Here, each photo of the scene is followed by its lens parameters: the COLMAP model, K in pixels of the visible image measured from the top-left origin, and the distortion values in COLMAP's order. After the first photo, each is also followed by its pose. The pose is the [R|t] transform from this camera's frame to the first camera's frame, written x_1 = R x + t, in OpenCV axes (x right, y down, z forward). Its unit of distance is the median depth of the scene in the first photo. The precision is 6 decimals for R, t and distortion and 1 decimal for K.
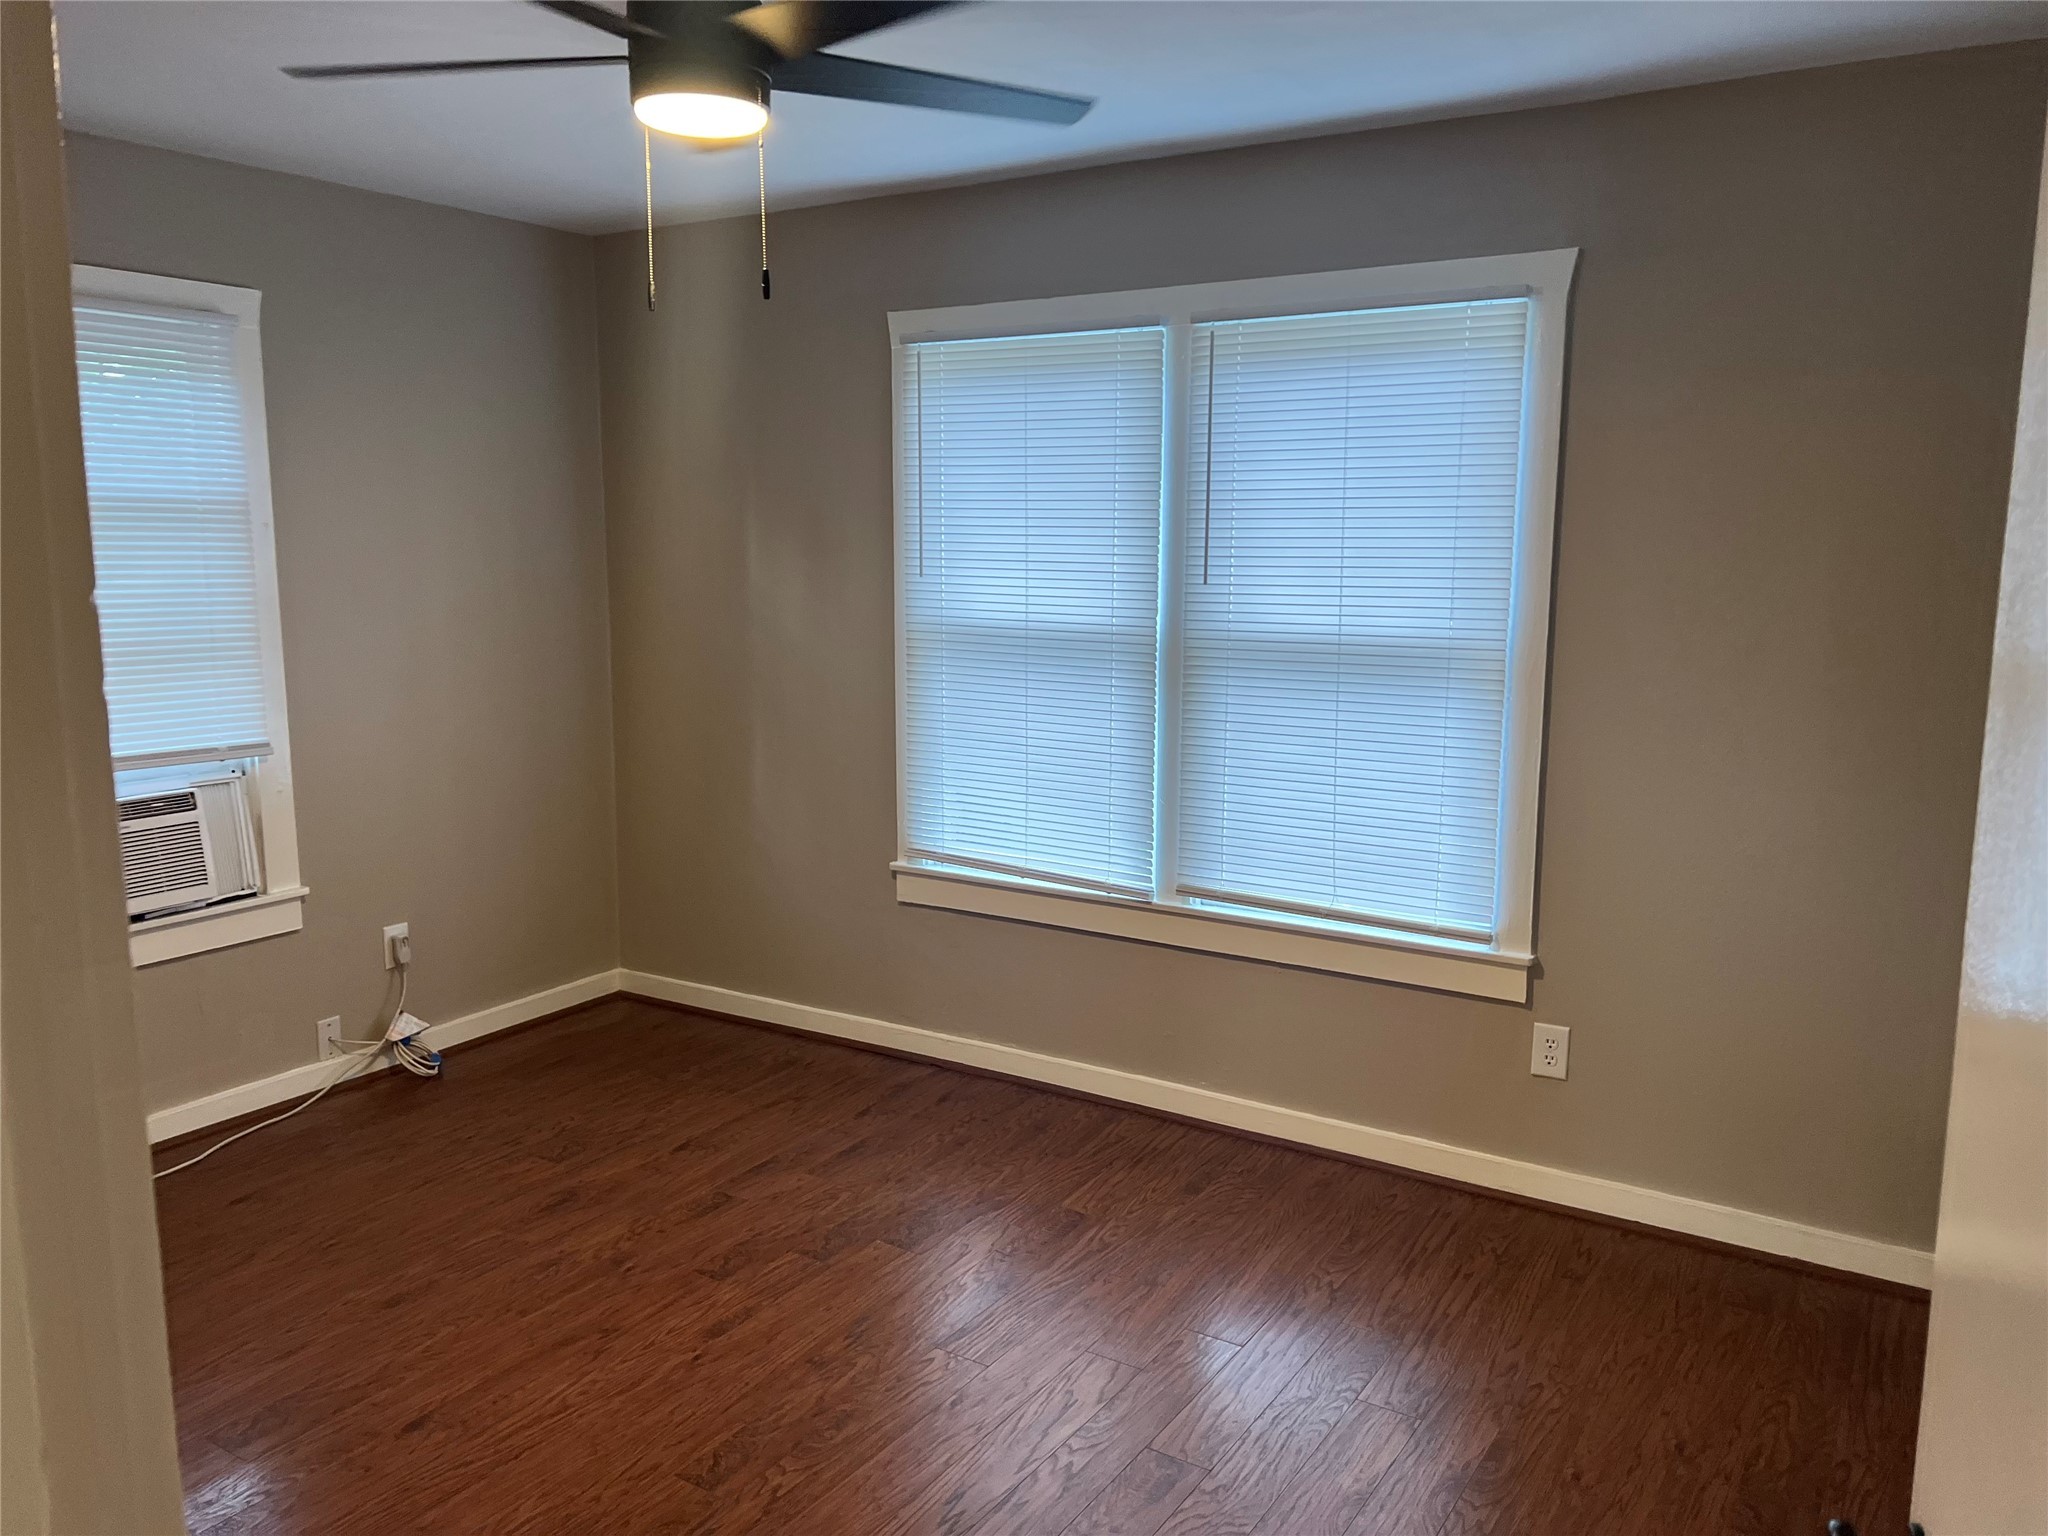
lens RADIAL K [[1522.4, 0, 1038.6], [0, 1522.4, 766.6], [0, 0, 1]] dist [0.069295, -0.063776]
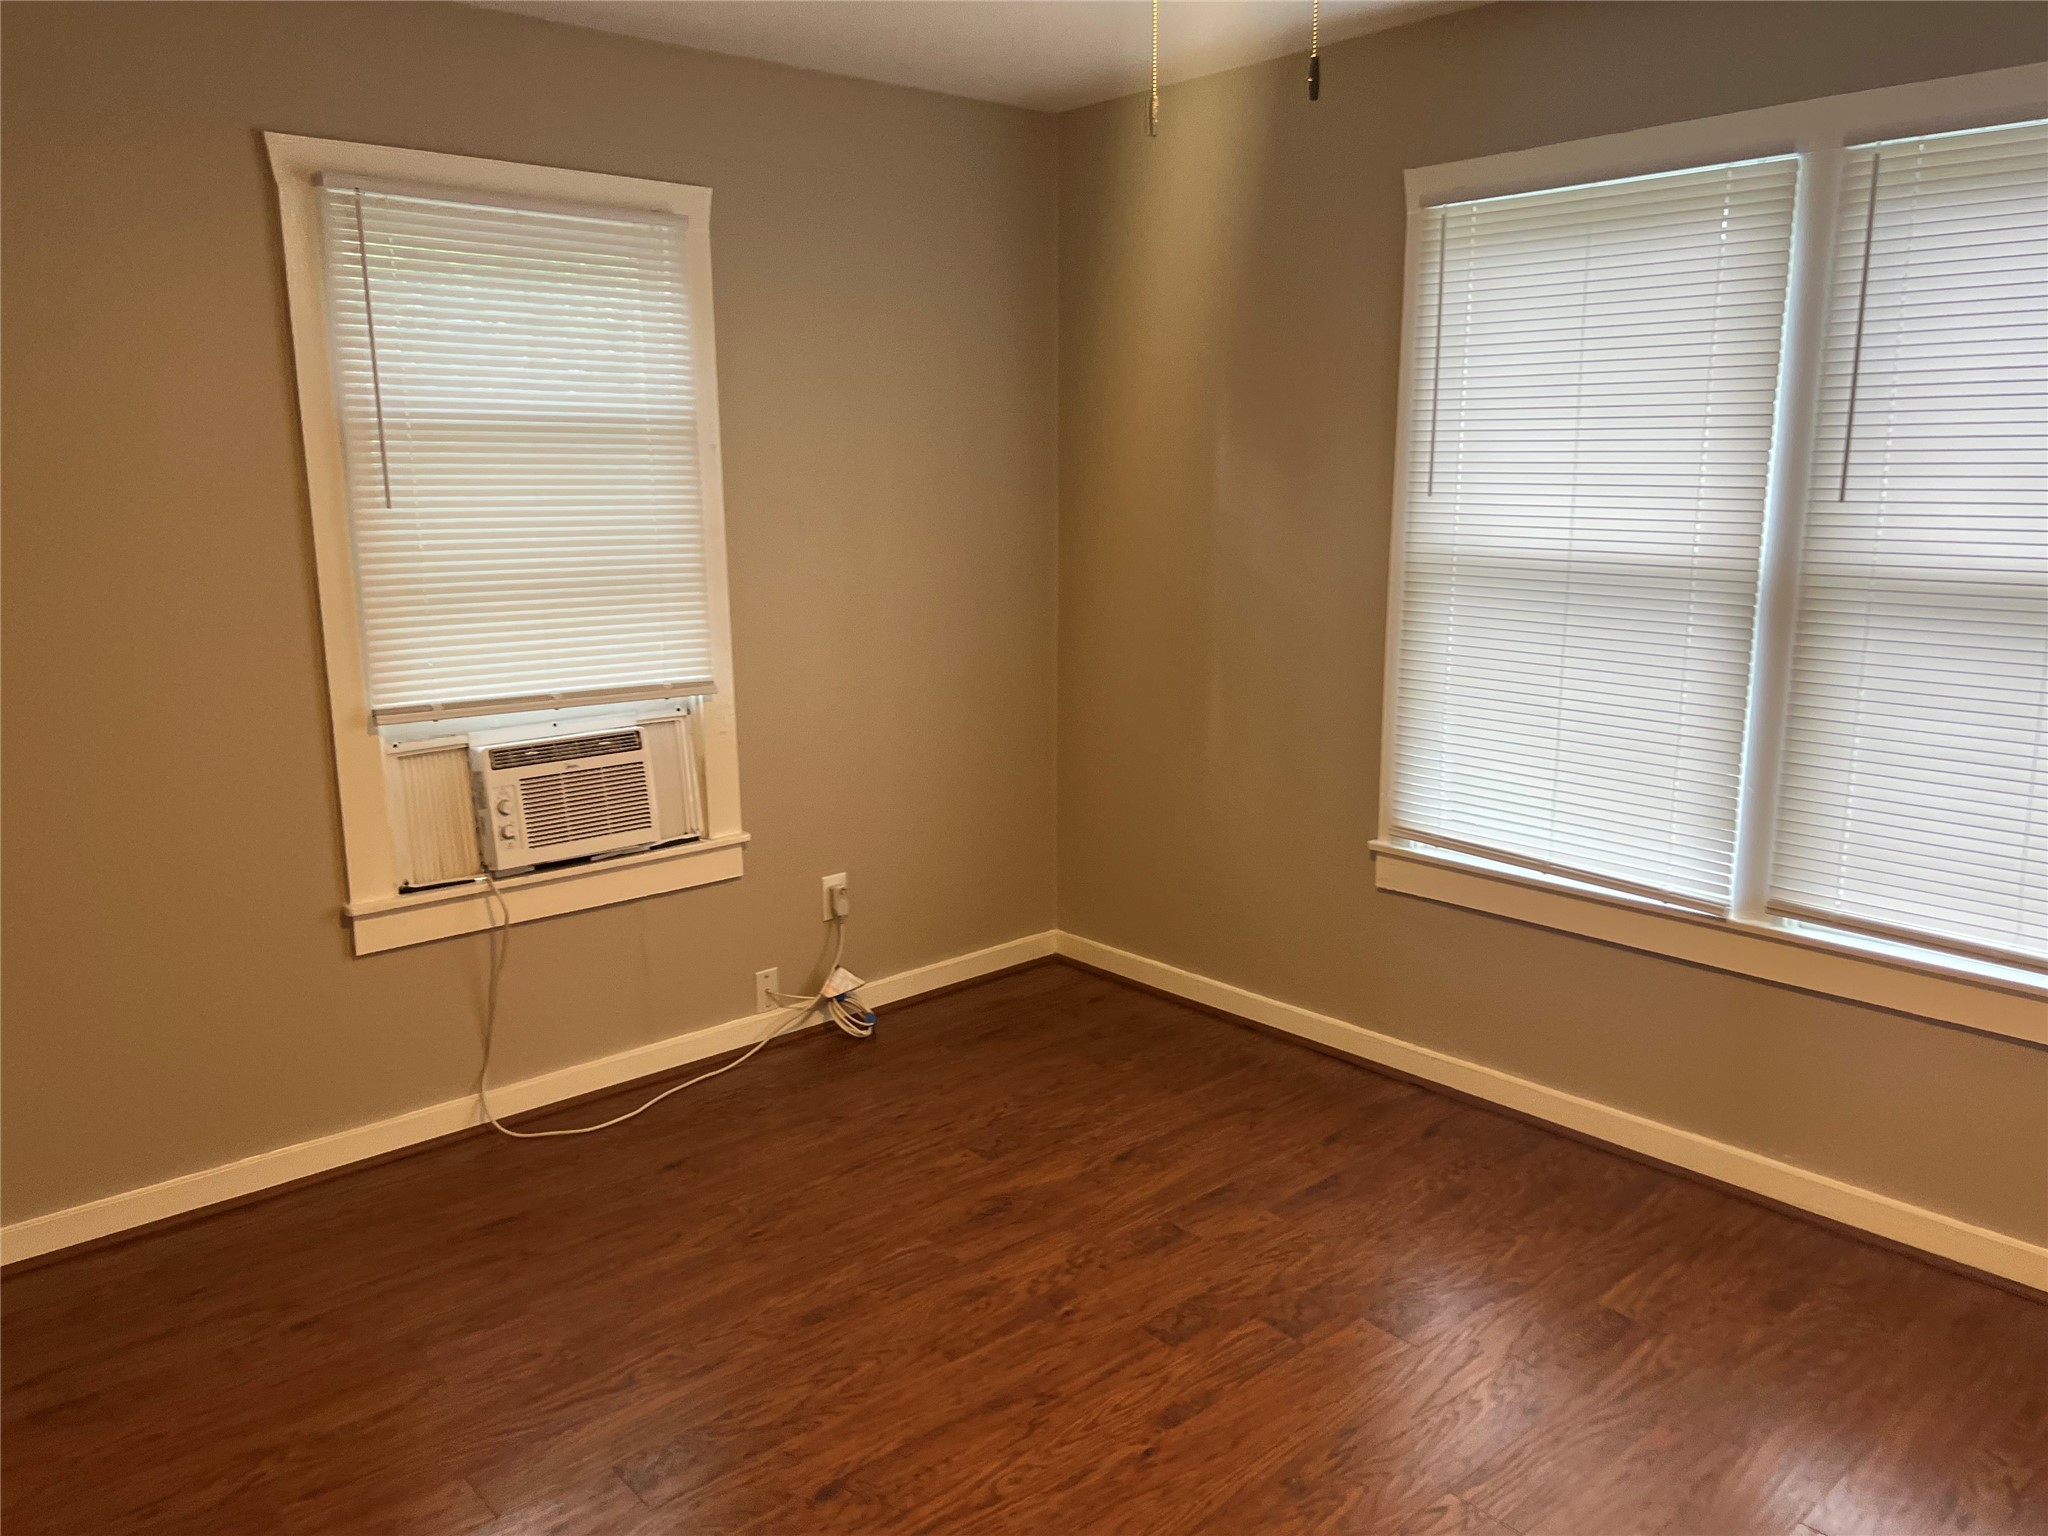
lens RADIAL K [[1551.6, 0, 1060.7], [0, 1551.6, 775.9], [0, 0, 1]] dist [0.171083, -0.209693]
pose [[0.965701, 0.043474, -0.255990, -0.049497], [-0.031098, 0.998153, 0.052196, -0.015380], [0.257786, -0.042445, 0.965269, 0.139170]]
